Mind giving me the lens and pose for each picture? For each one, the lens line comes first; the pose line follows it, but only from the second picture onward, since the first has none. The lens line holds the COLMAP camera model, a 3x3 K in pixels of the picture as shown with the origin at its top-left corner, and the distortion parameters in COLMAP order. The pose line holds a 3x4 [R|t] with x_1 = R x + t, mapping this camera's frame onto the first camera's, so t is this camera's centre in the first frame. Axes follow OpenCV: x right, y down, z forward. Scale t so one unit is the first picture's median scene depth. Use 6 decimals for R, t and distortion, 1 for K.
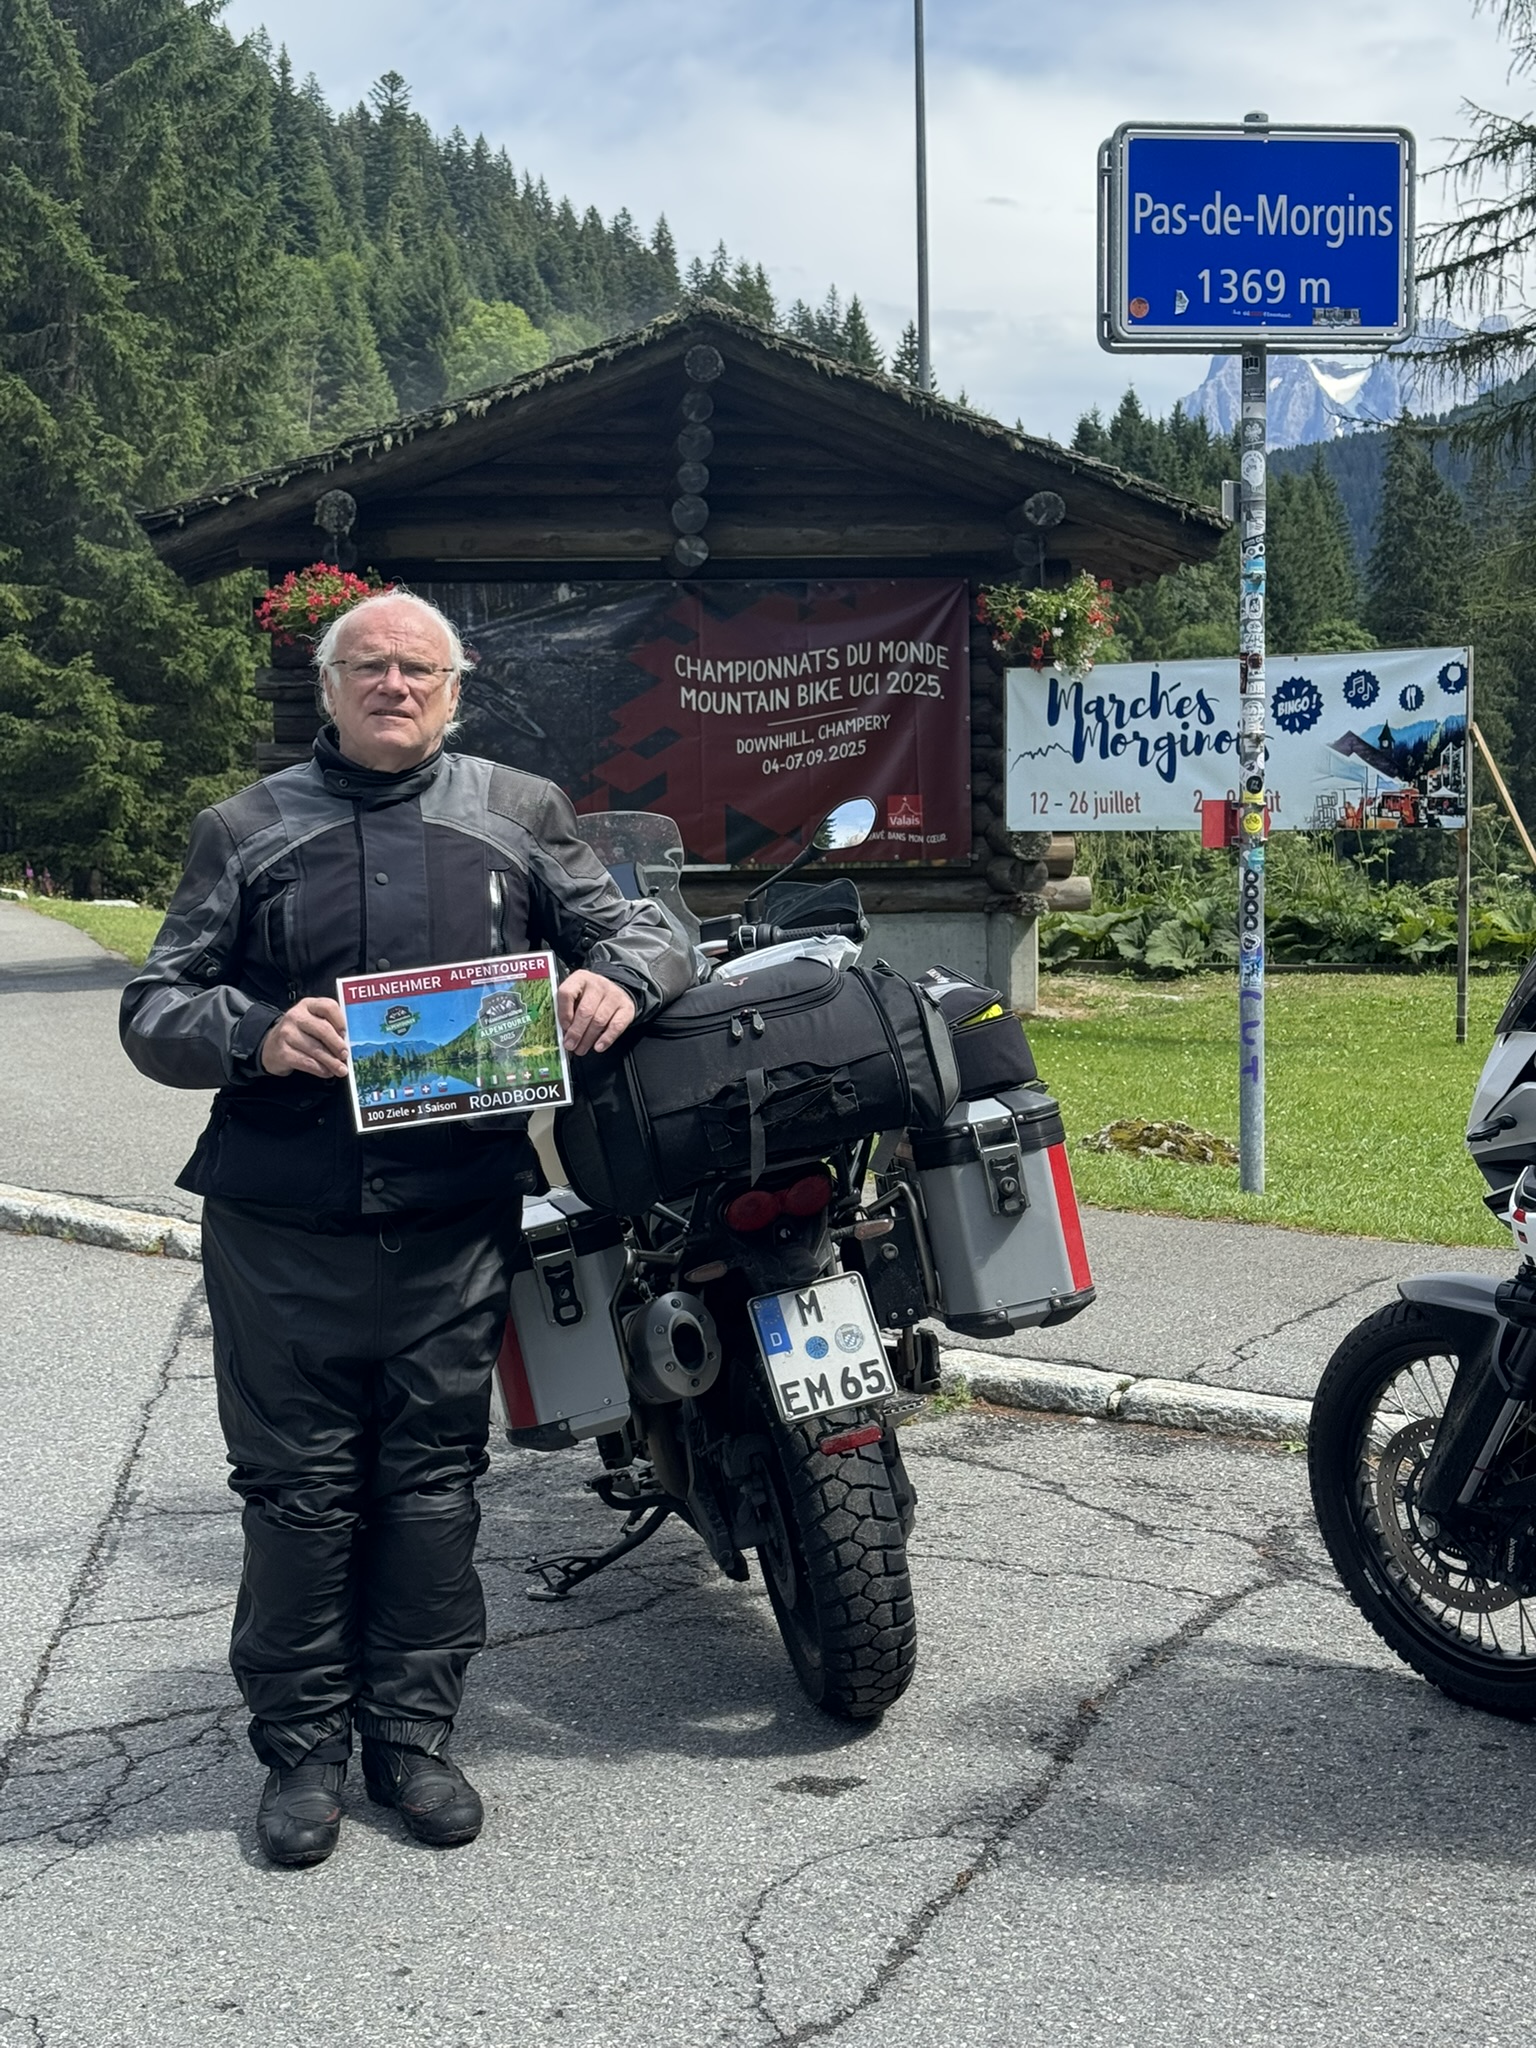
lens RADIAL K [[3042.4, 0, 758.1], [0, 3042.4, 1056.6], [0, 0, 1]] dist [0.105755, 0.000000]
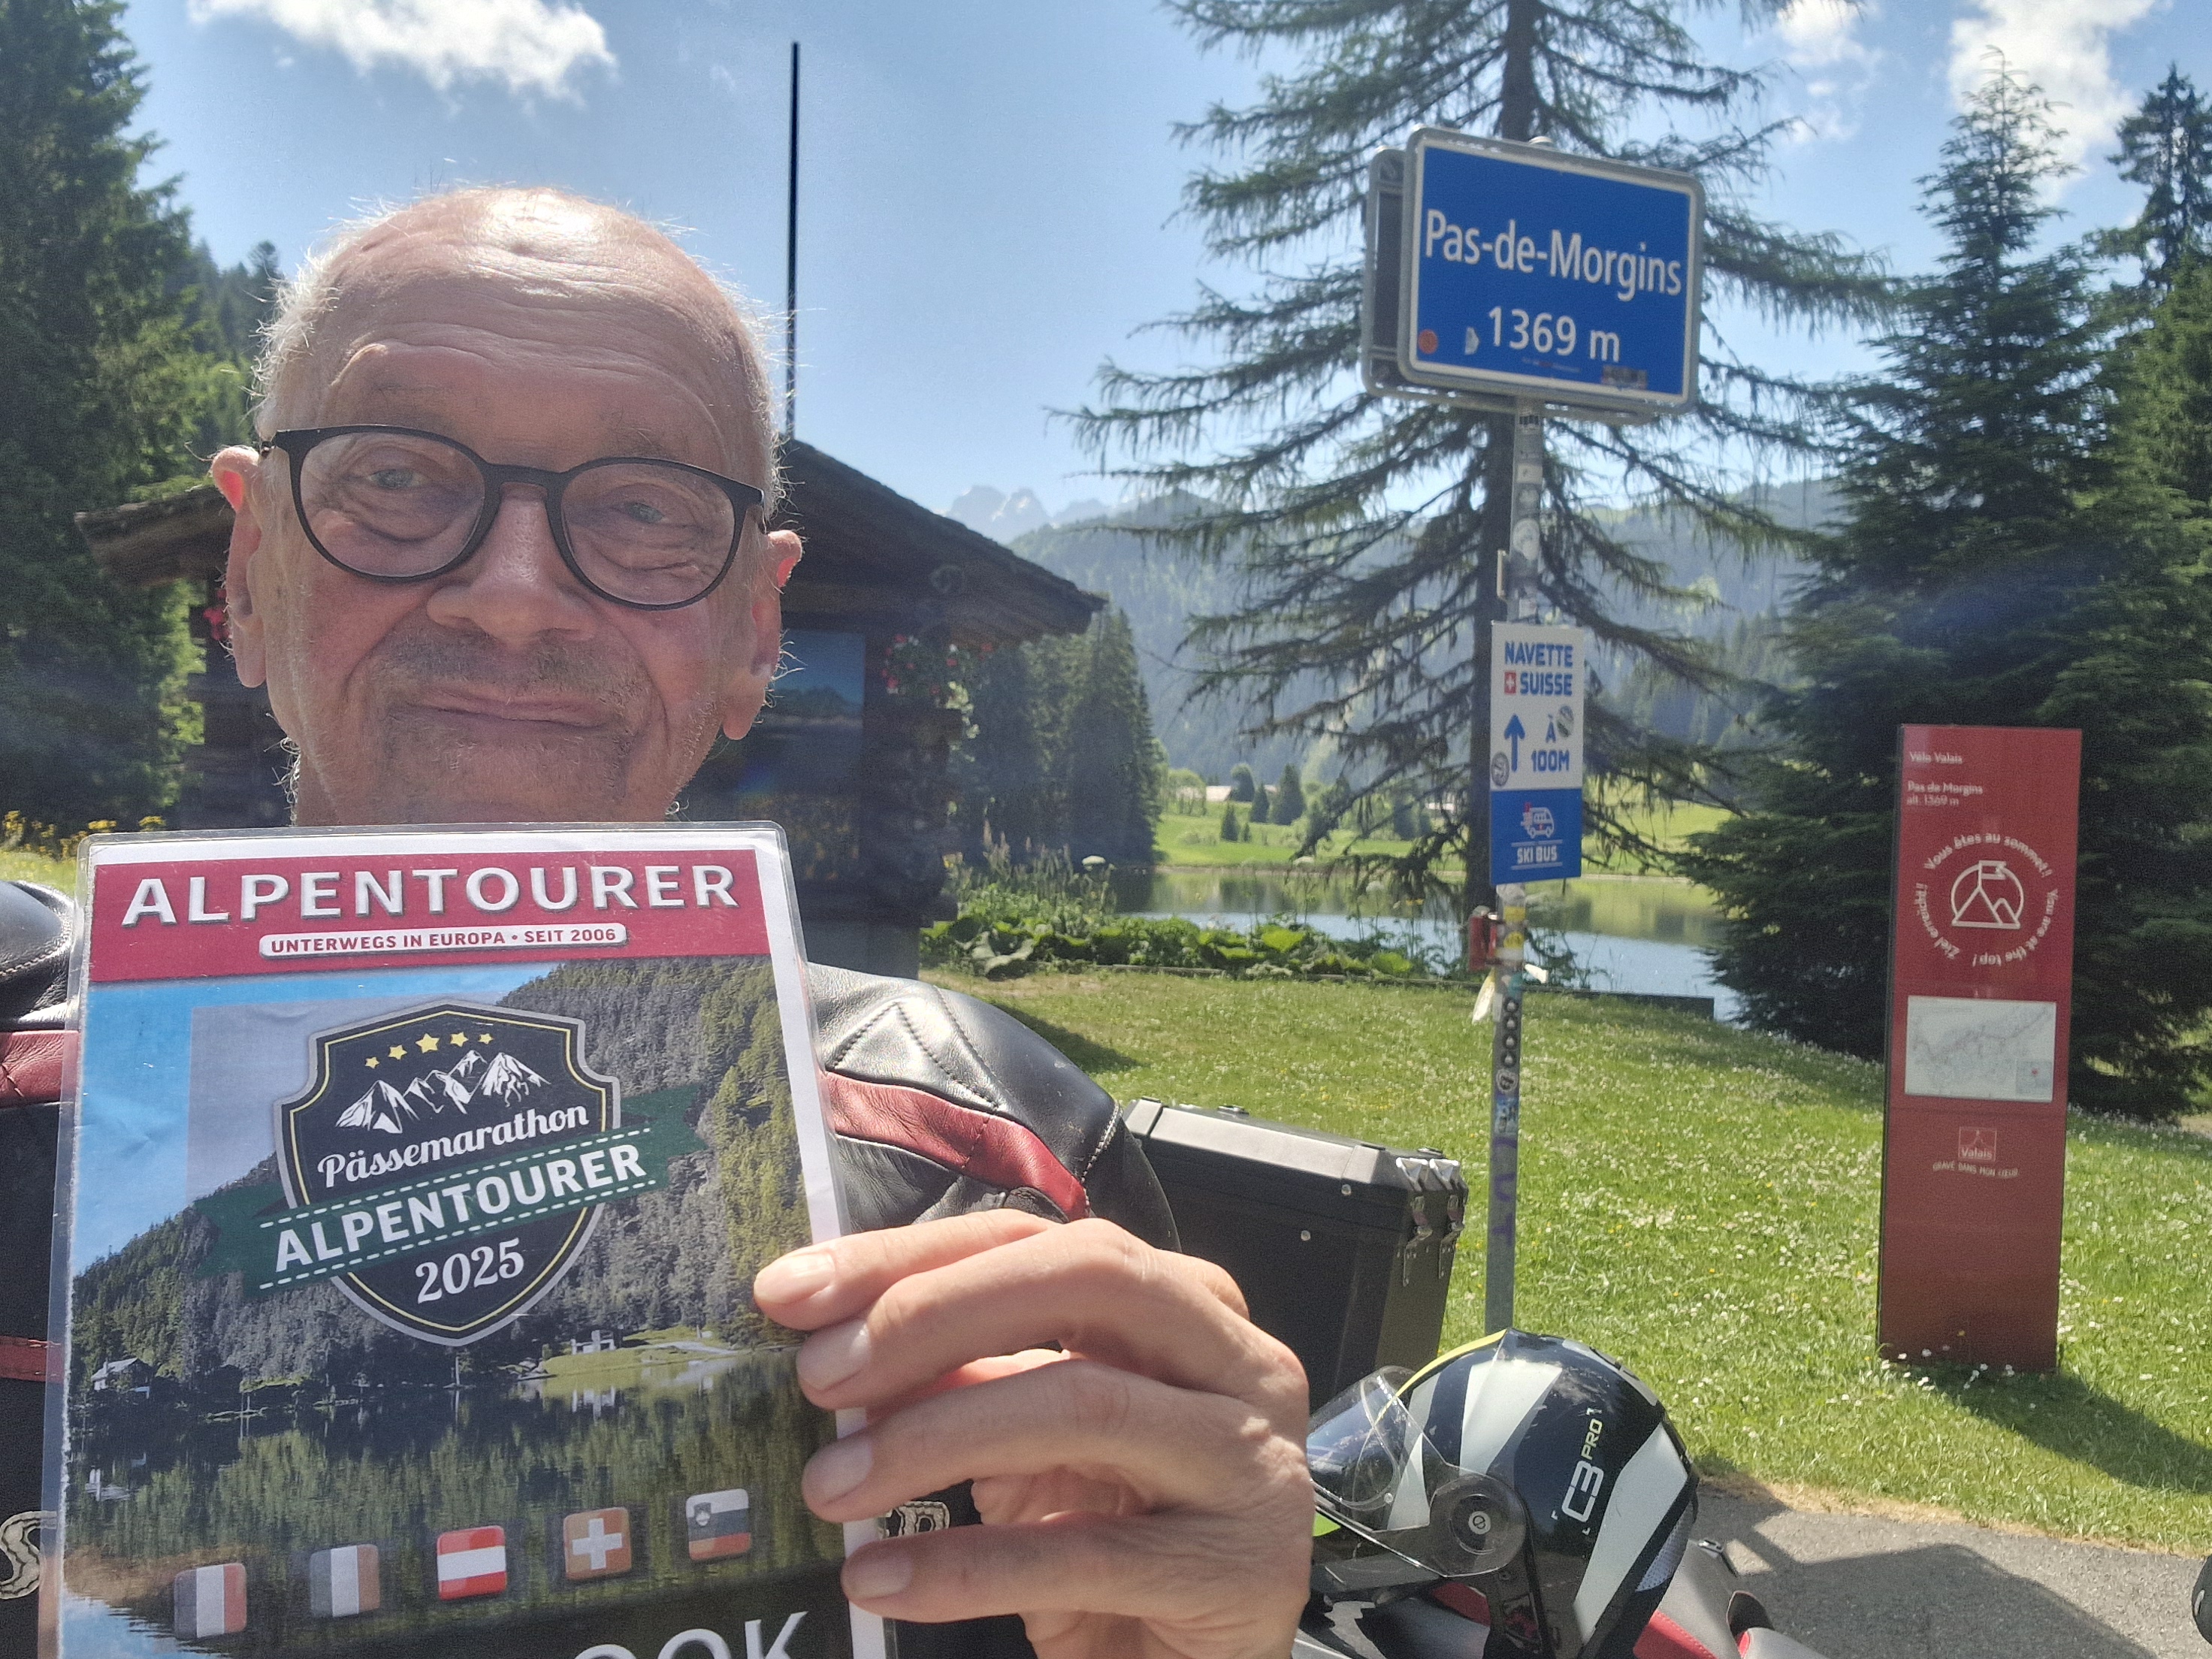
lens RADIAL K [[2060.8, 0, 1063.2], [0, 2060.8, 845.5], [0, 0, 1]] dist [0.036906, 0.000000]
pose [[0.965321, 0.038702, 0.258180, -0.059496], [-0.024446, 0.998006, -0.058201, -0.035407], [-0.259918, 0.049871, 0.964342, 0.246218]]
